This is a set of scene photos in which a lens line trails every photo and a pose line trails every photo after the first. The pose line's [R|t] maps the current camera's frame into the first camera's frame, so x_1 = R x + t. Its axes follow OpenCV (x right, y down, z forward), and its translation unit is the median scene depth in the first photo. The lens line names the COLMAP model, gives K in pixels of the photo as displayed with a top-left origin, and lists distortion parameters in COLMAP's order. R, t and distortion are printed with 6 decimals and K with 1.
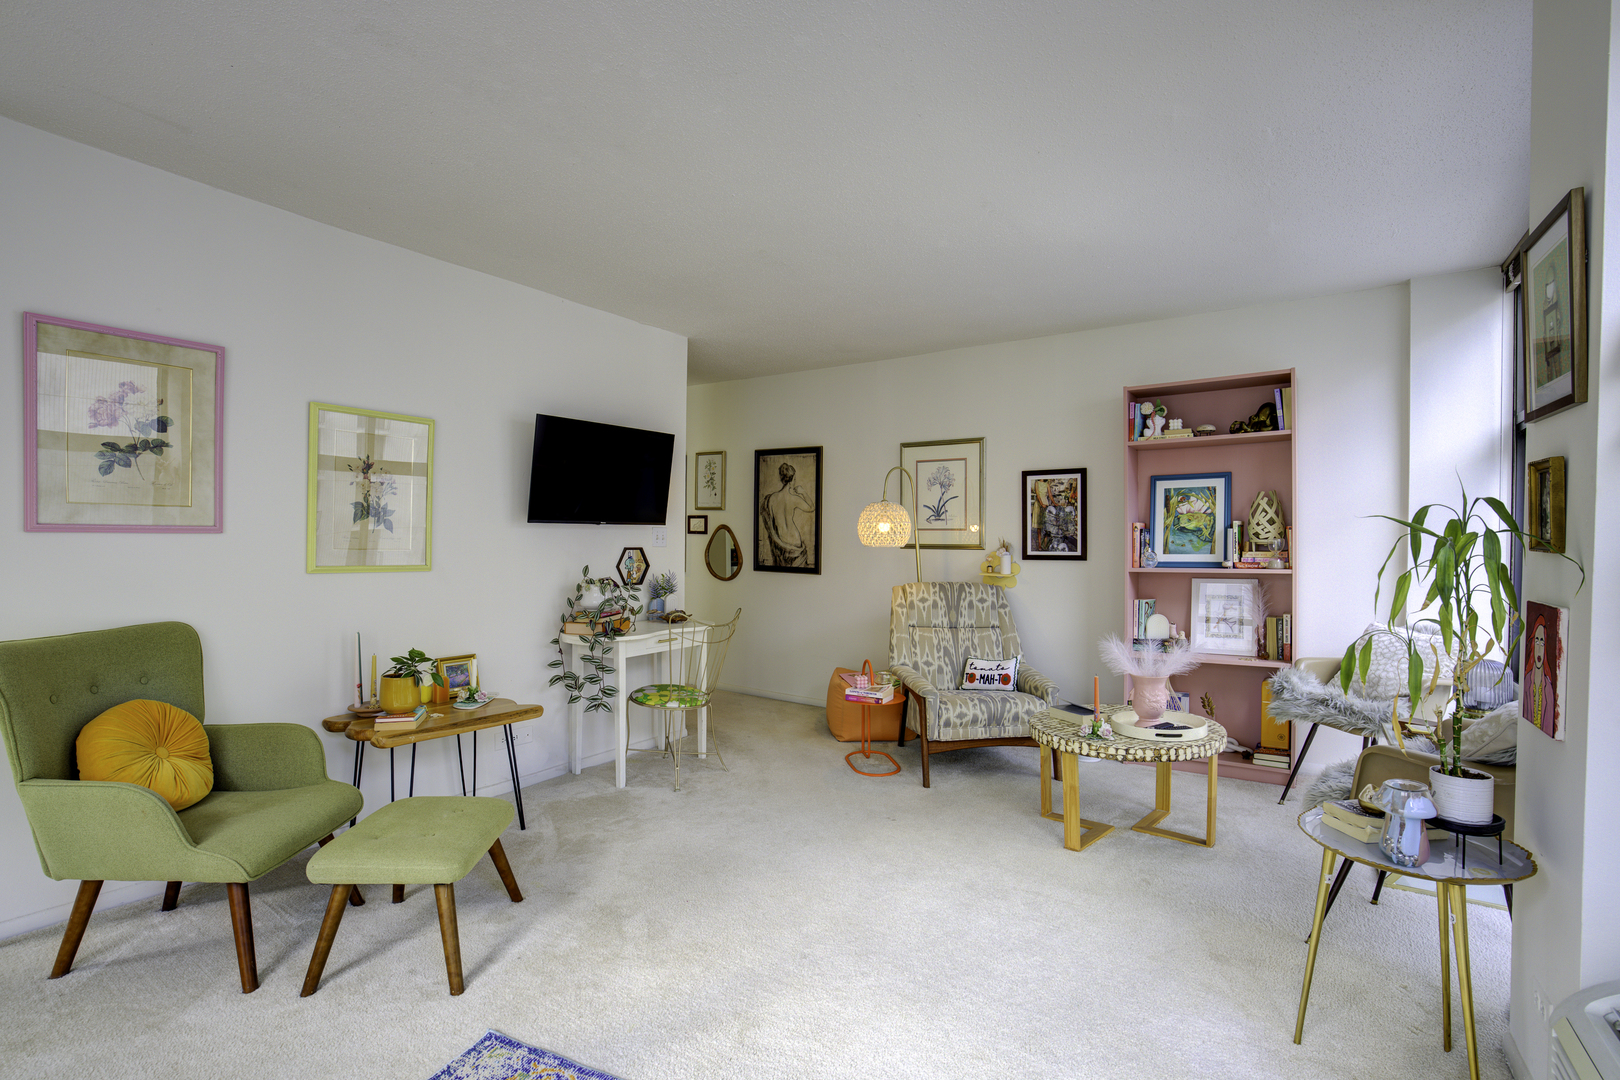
lens RADIAL K [[757.1, 0, 812.4], [0, 757.1, 534.9], [0, 0, 1]] dist [-0.079962, 0.031866]
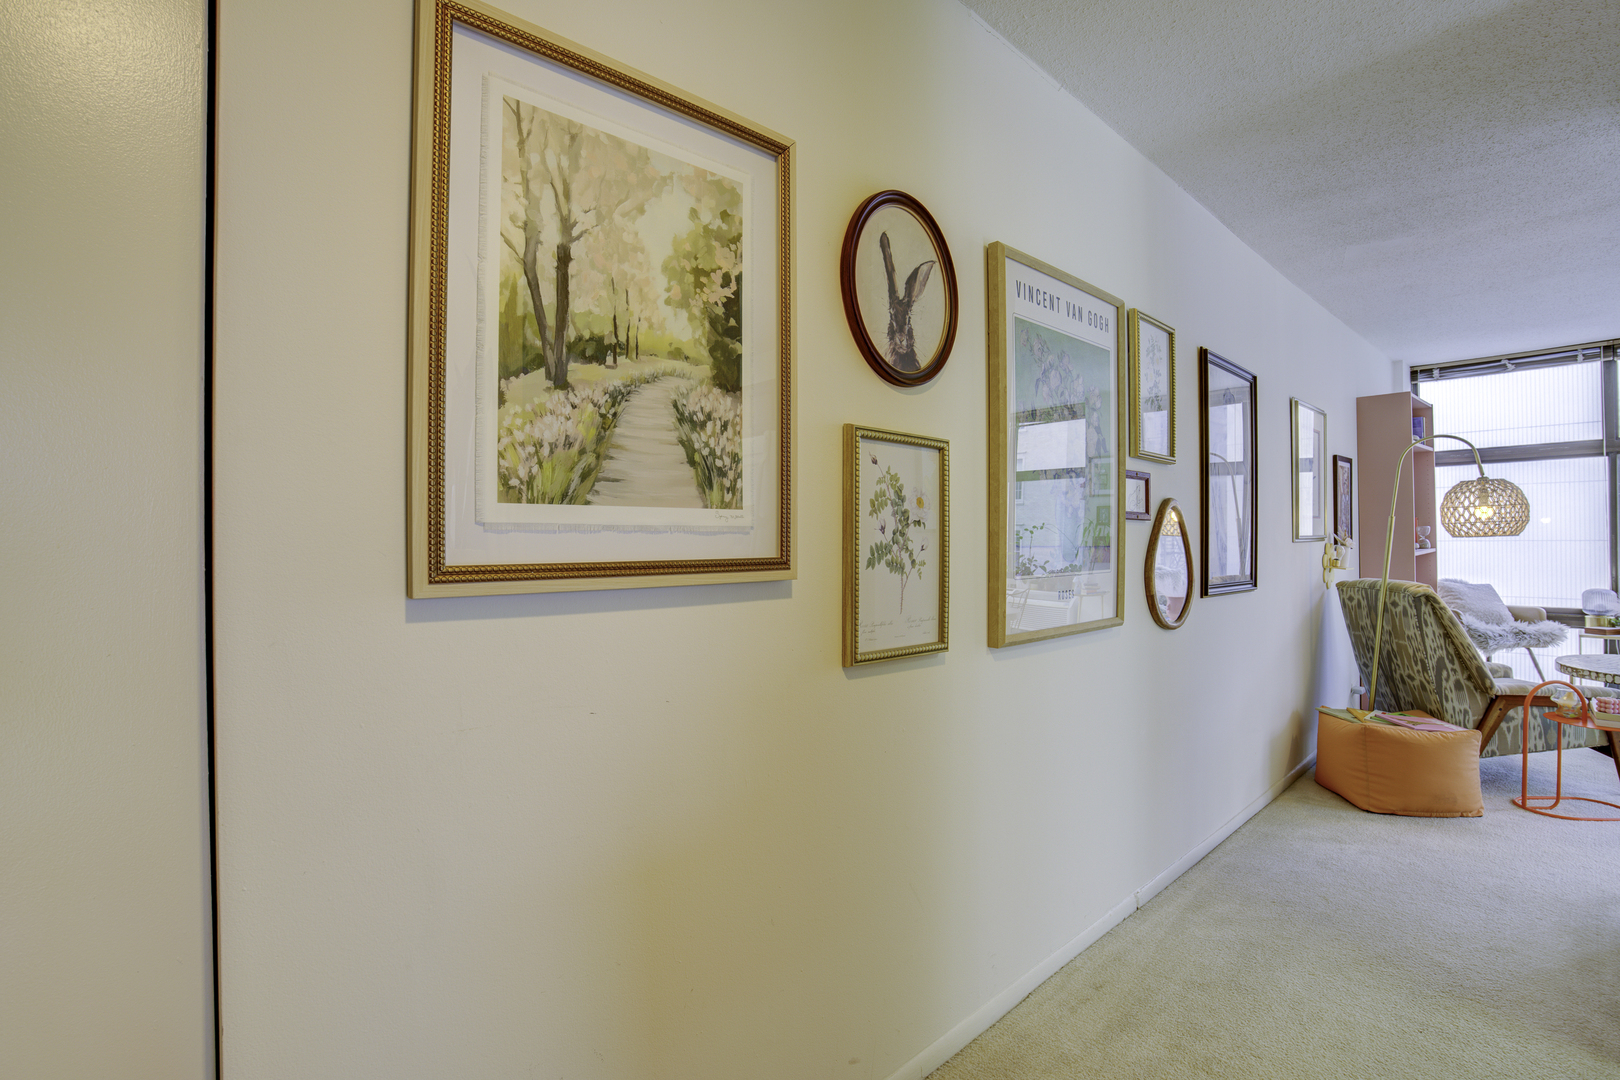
lens RADIAL K [[741.6, 0, 845.2], [0, 741.6, 534.2], [0, 0, 1]] dist [-0.001819, -0.000462]
pose [[0.175790, -0.001697, 0.984426, -0.806925], [0.007785, 0.999970, 0.000334, 0.008046], [-0.984397, 0.007605, 0.175797, 1.601486]]
